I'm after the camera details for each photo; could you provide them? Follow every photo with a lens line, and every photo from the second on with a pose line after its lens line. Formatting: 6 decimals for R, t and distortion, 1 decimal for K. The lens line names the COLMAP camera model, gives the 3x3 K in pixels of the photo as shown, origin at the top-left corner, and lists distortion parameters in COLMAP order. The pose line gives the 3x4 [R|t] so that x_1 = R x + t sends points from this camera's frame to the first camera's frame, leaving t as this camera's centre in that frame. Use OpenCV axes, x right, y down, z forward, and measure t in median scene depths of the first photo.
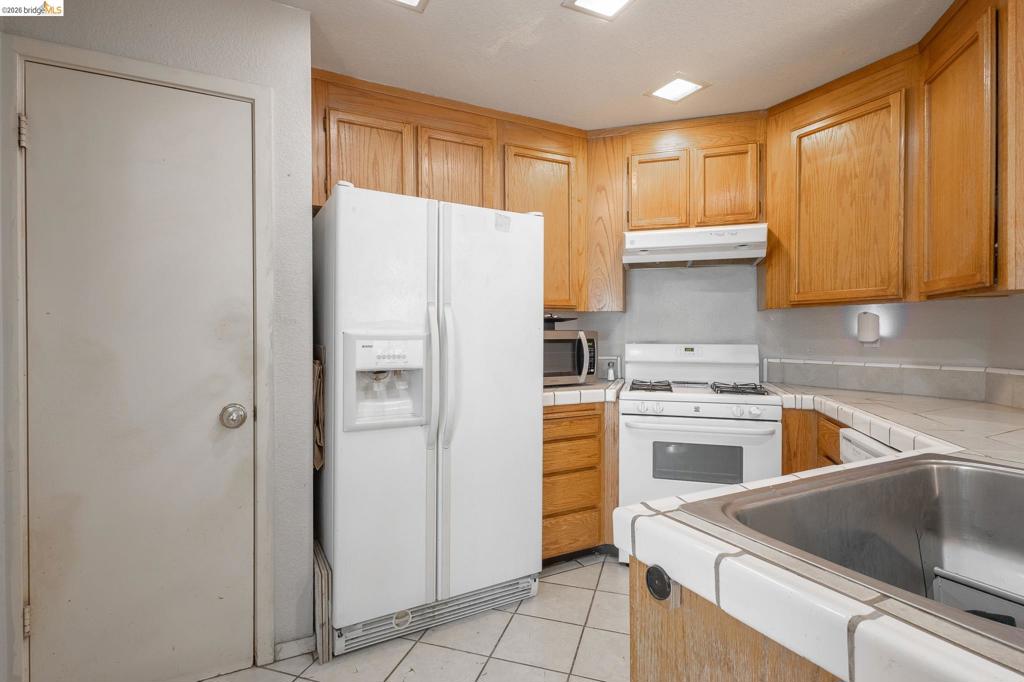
lens RADIAL K [[464.2, 0, 506.5], [0, 464.2, 336.4], [0, 0, 1]] dist [0.000776, -0.000549]
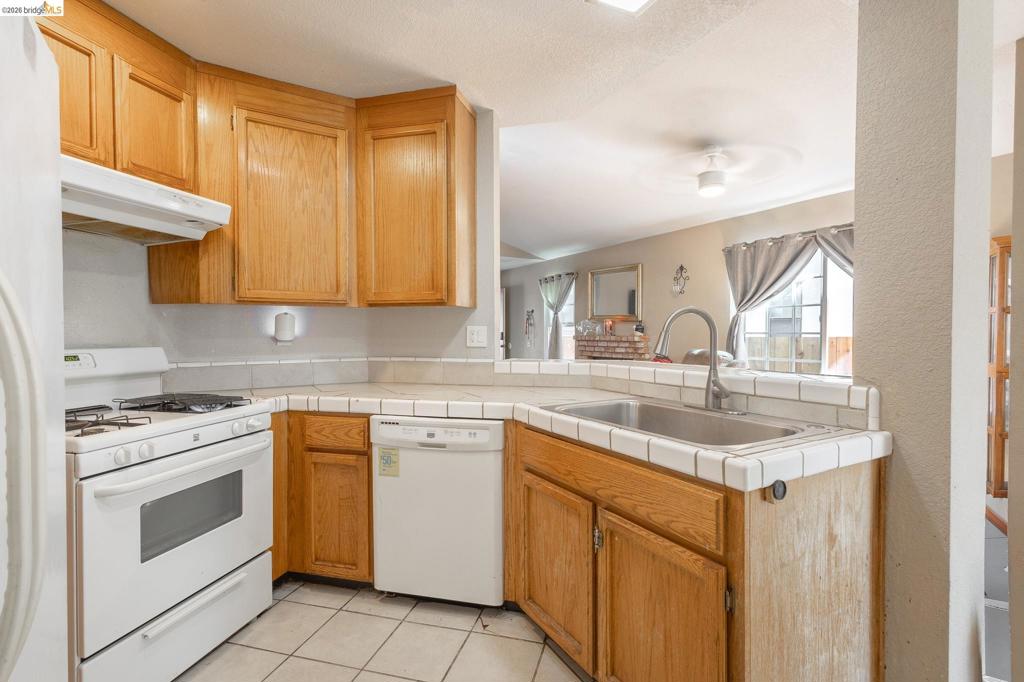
lens RADIAL K [[464.2, 0, 510.7], [0, 464.2, 340.5], [0, 0, 1]] dist [0.000776, -0.000549]
pose [[-0.023908, -0.013796, 0.999619, -0.325503], [0.006789, 0.999879, 0.013962, -0.000118], [-0.999691, 0.007121, -0.023812, 0.536547]]
